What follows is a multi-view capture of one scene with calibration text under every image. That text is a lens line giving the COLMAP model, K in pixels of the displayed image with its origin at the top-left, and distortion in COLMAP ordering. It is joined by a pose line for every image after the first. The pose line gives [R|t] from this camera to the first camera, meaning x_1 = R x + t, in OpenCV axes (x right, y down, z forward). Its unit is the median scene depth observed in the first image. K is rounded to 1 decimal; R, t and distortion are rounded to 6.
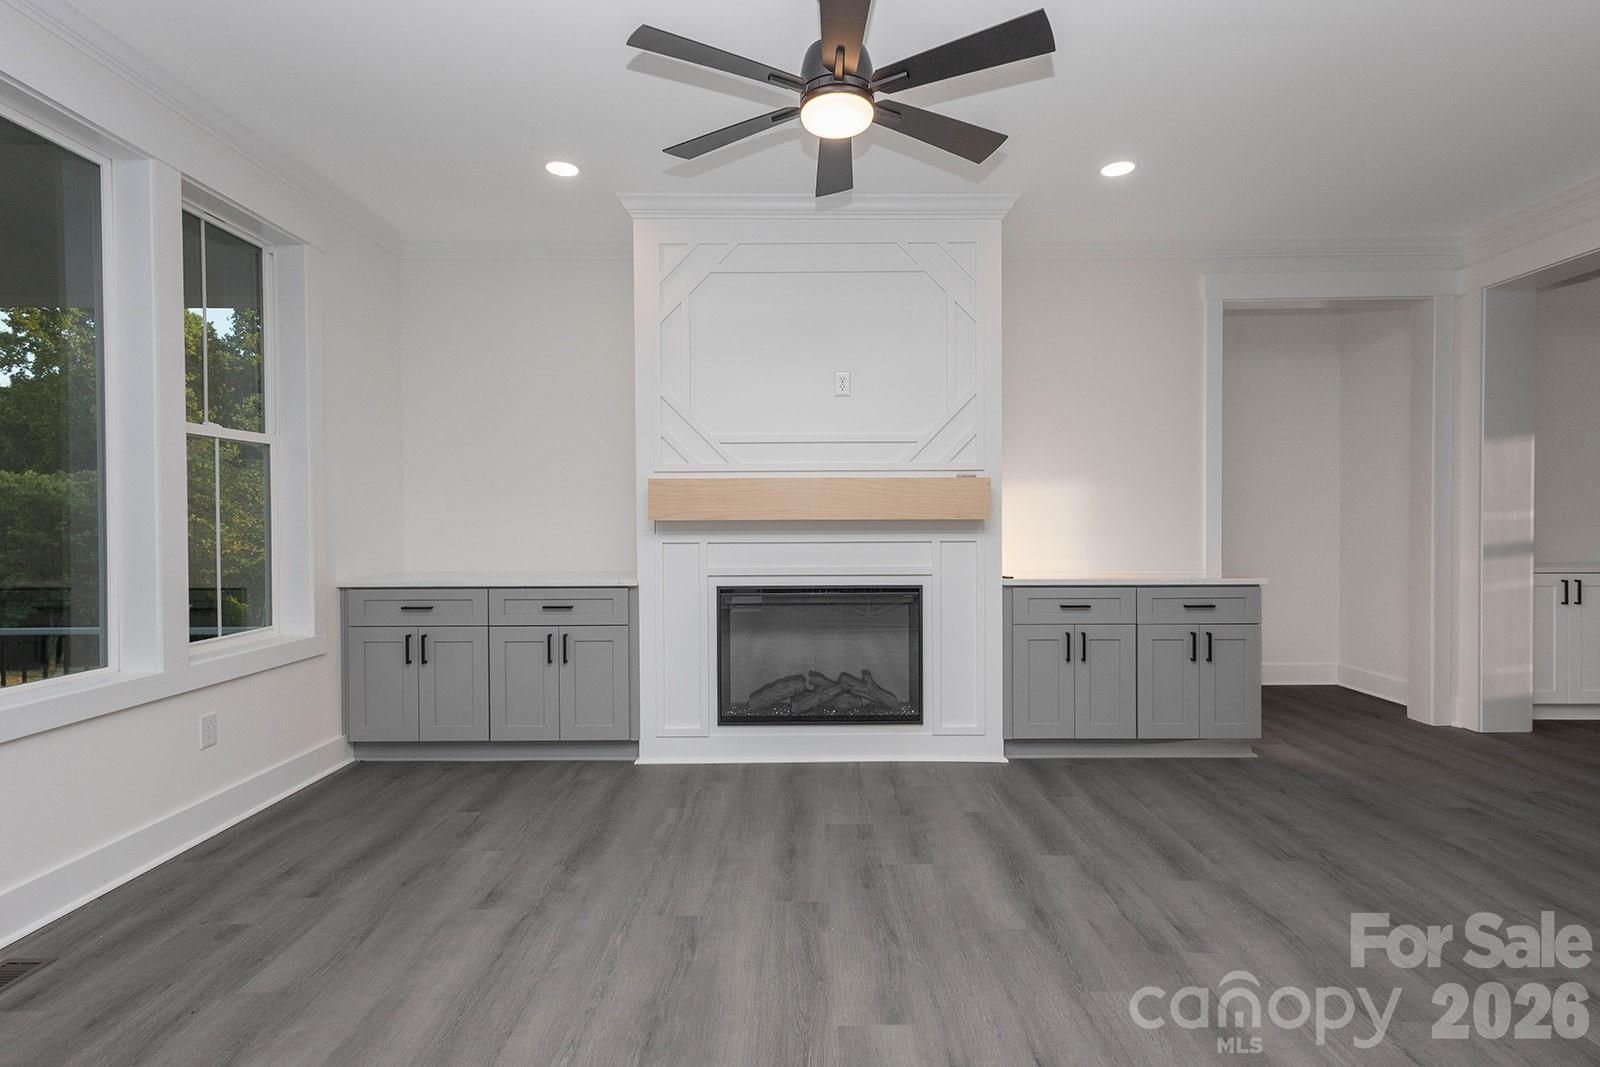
lens RADIAL K [[779.6, 0, 800.9], [0, 779.6, 524.5], [0, 0, 1]] dist [0.002731, 0.000530]
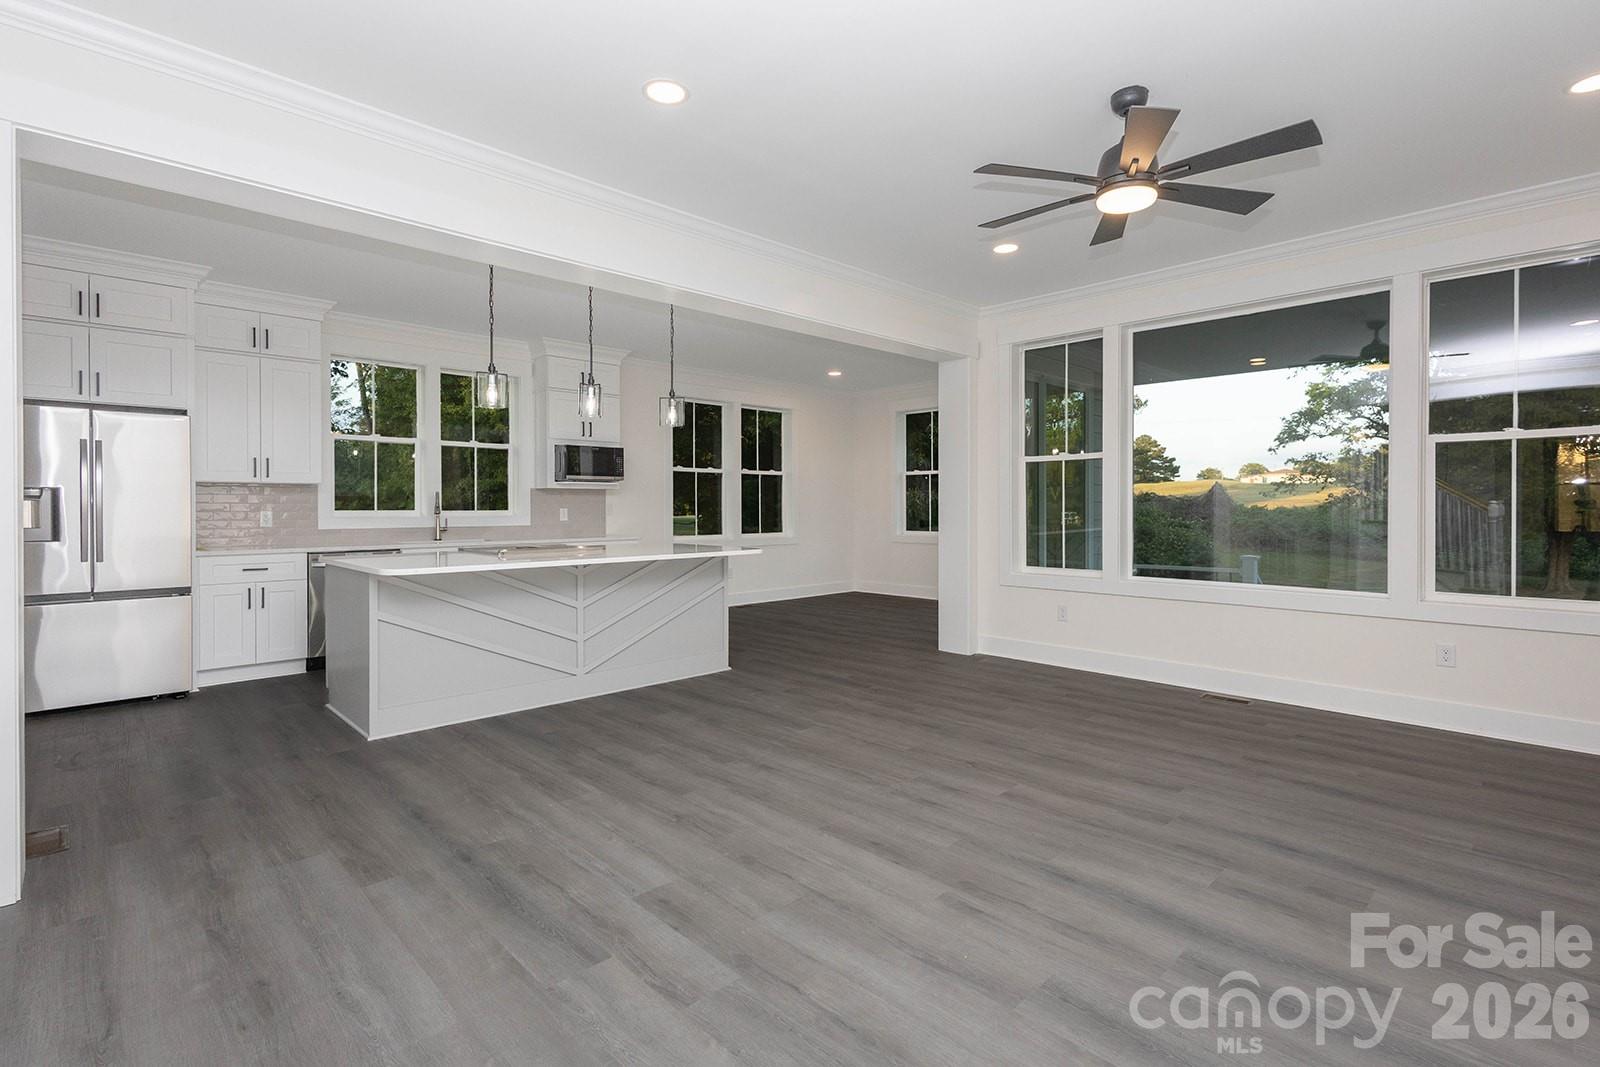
lens RADIAL K [[750.8, 0, 789.0], [0, 750.8, 512.1], [0, 0, 1]] dist [0.001516, -0.000089]
pose [[-0.725473, 0.011222, -0.688159, 1.196097], [0.003381, 0.999913, 0.012742, -0.013784], [0.688242, 0.006918, -0.725448, 1.384889]]
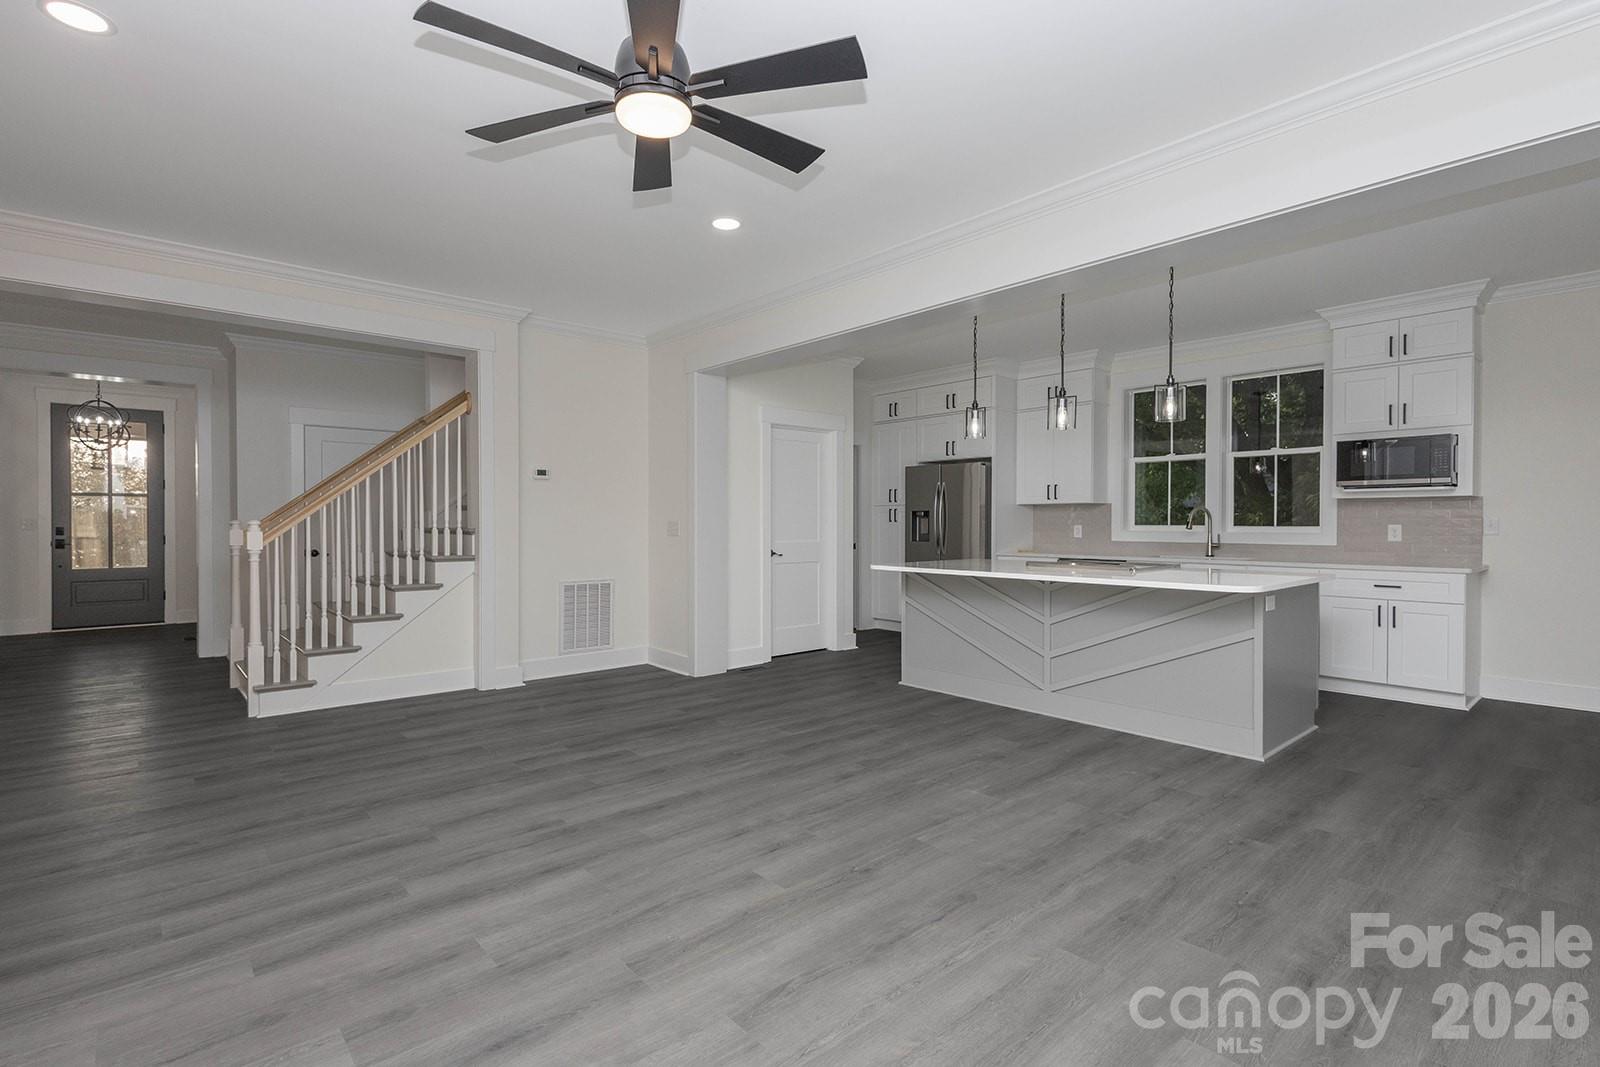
lens RADIAL K [[737.4, 0, 800.0], [0, 737.4, 533.5], [0, 0, 1]] dist [0.014664, 0.000085]
pose [[-0.662041, -0.005153, 0.749450, -0.694693], [0.006265, 0.999903, 0.012409, -0.004297], [-0.749441, 0.012910, -0.661945, 1.343149]]
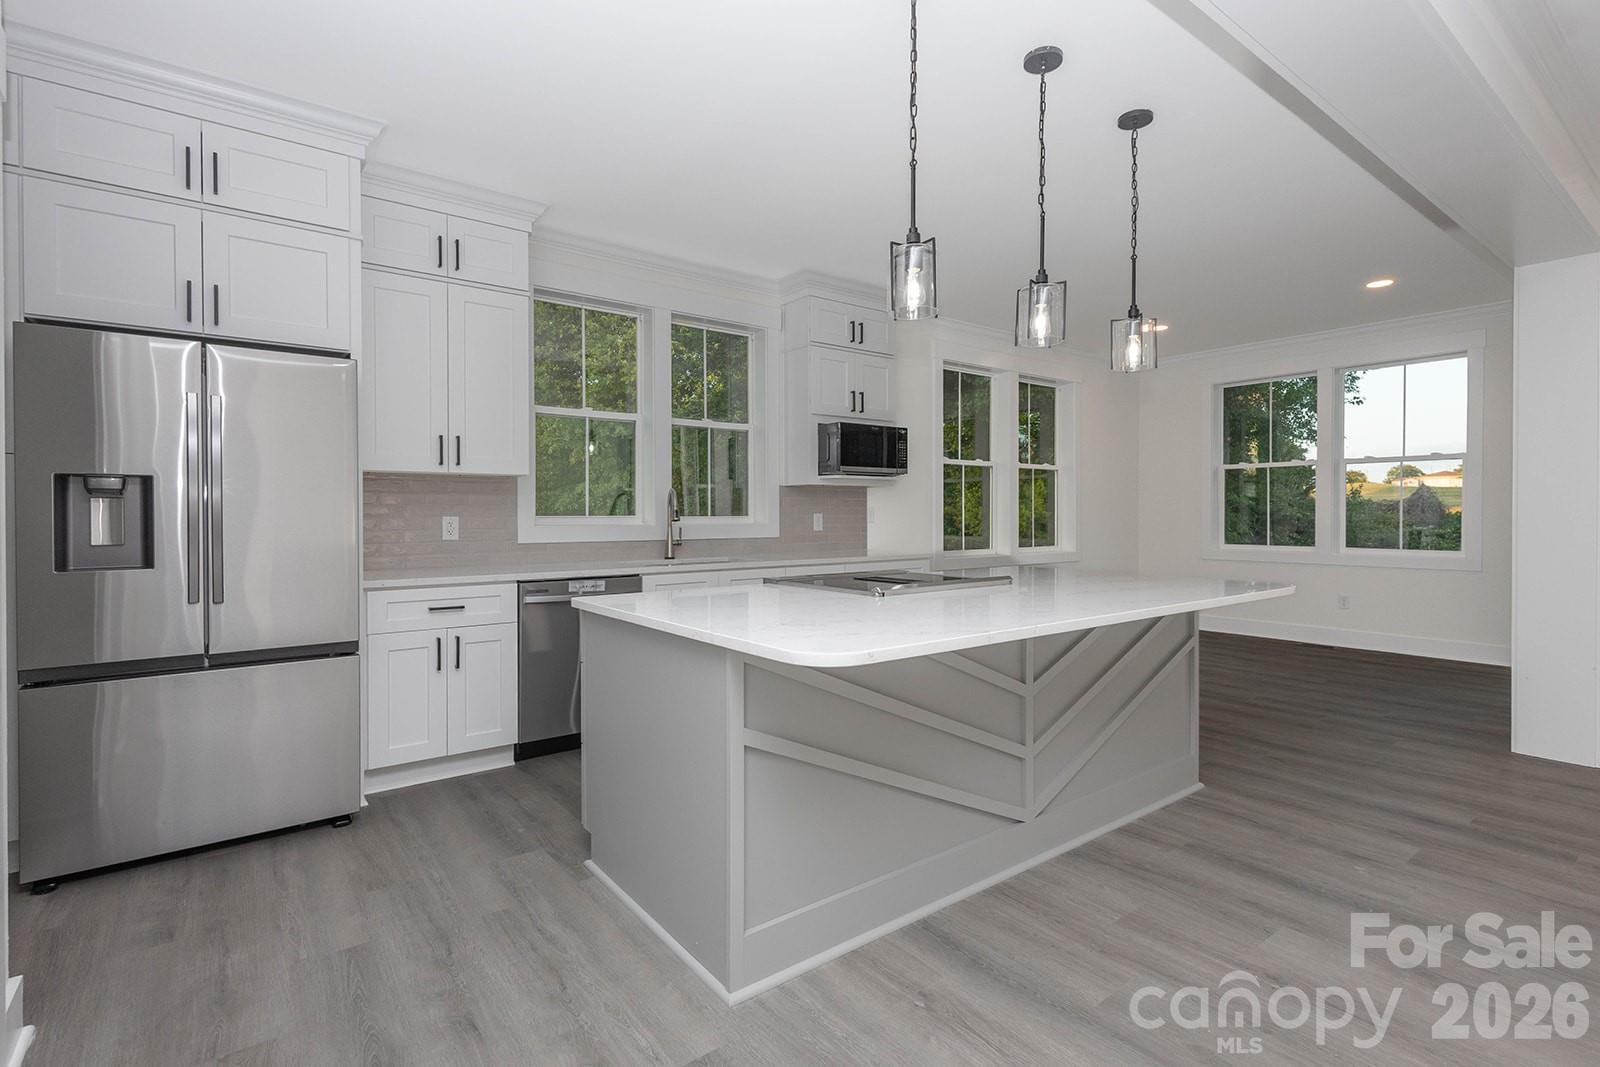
lens RADIAL K [[748.0, 0, 788.6], [0, 748.0, 522.4], [0, 0, 1]] dist [0.001260, 0.000272]
pose [[-0.800597, 0.013967, -0.599041, 1.143097], [0.004625, 0.999843, 0.017132, -0.004665], [0.599186, 0.010946, -0.800535, 0.264848]]
